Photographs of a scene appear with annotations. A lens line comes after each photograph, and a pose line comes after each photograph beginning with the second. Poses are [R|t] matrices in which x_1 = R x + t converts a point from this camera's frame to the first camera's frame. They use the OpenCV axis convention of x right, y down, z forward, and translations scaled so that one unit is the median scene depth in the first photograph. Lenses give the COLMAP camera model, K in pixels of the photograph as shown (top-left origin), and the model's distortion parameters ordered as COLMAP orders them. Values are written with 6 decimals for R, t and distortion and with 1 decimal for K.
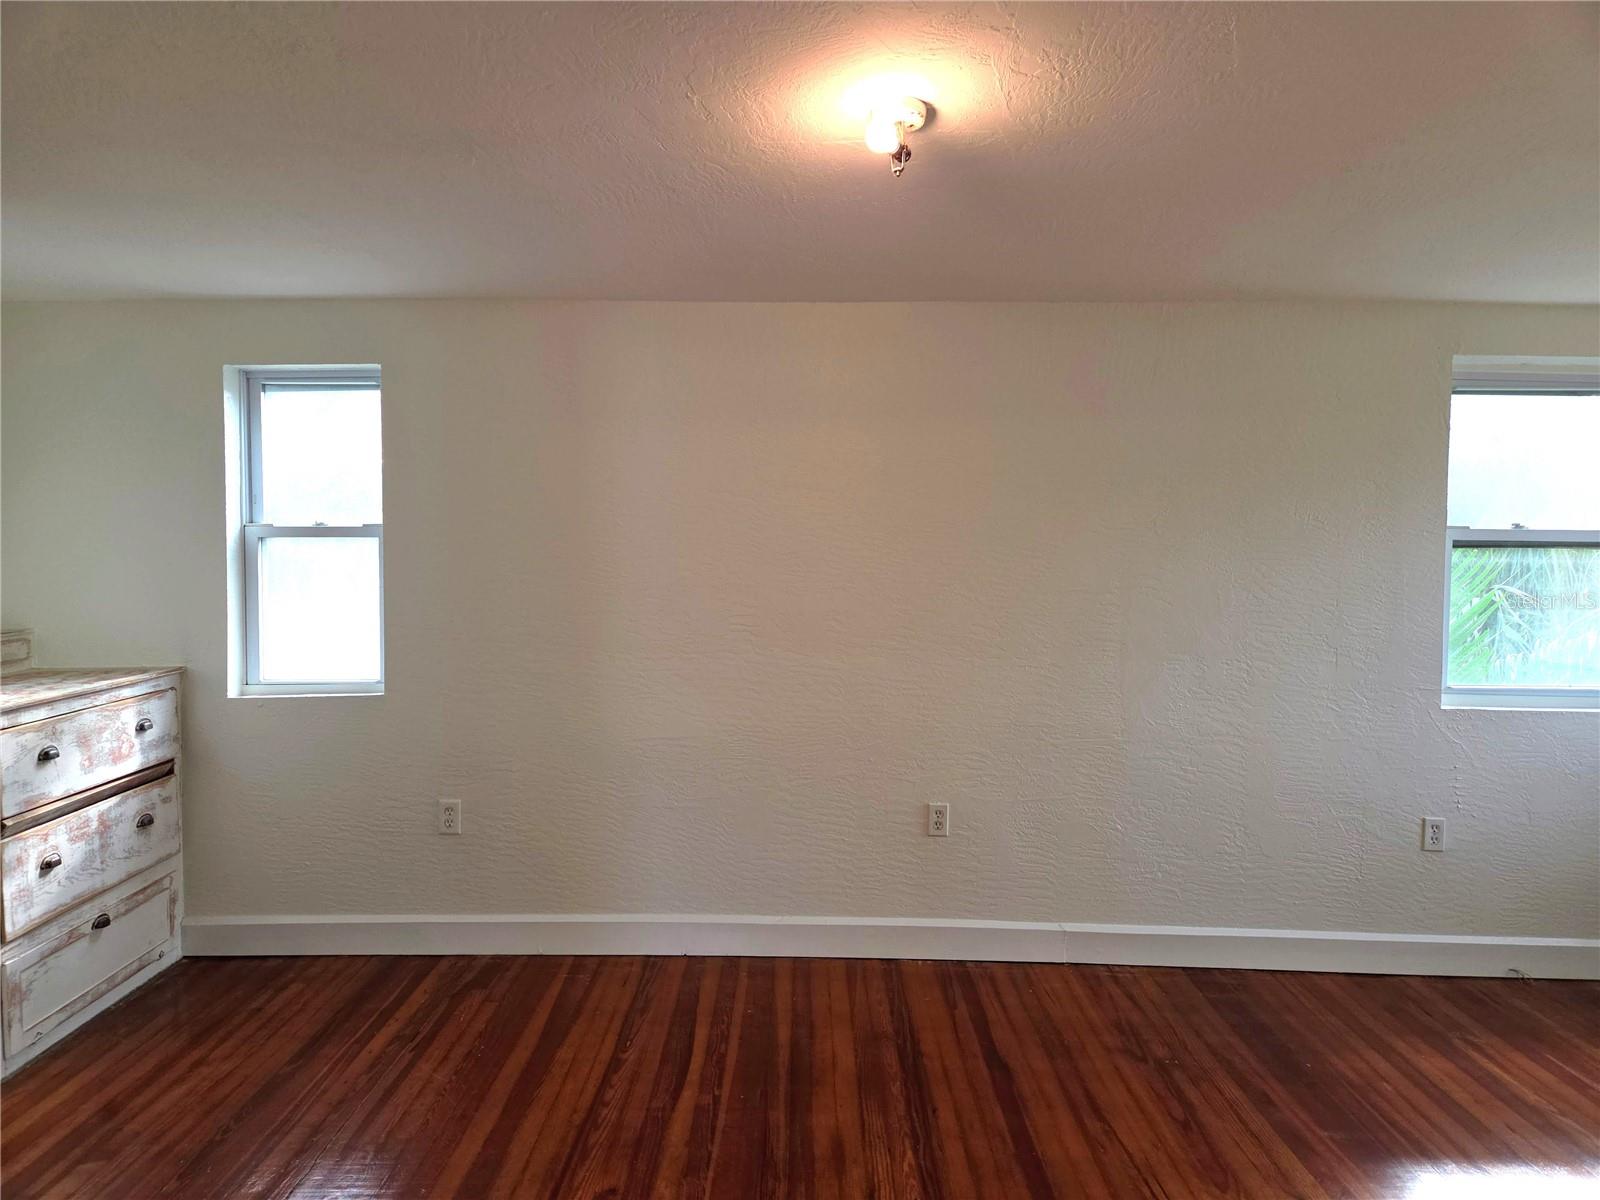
lens RADIAL K [[1067.4, 0, 799.1], [0, 1067.4, 593.3], [0, 0, 1]] dist [0.075184, -0.066318]
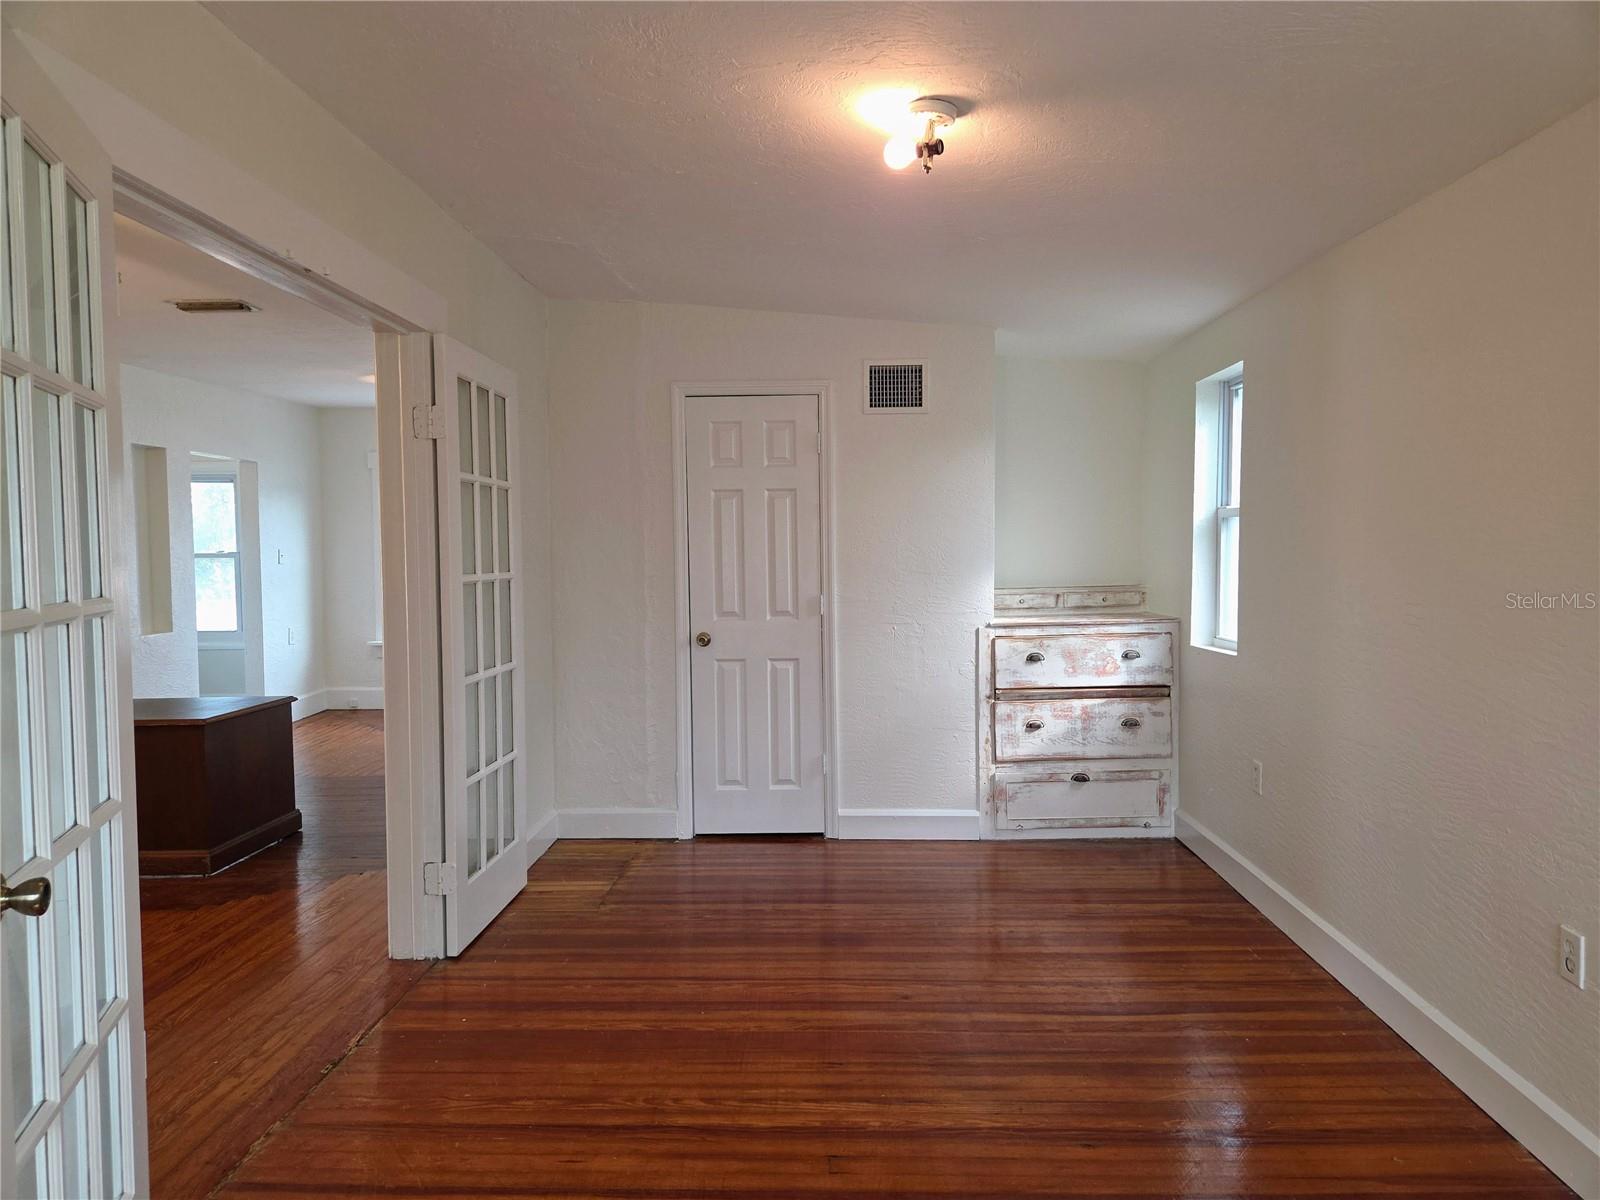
lens RADIAL K [[1067.4, 0, 799.1], [0, 1067.4, 593.3], [0, 0, 1]] dist [0.075184, -0.066318]
pose [[-0.025445, 0.045396, -0.998645, 0.809600], [-0.030177, 0.998478, 0.046157, -0.009056], [0.999221, 0.031311, -0.024036, 0.619263]]
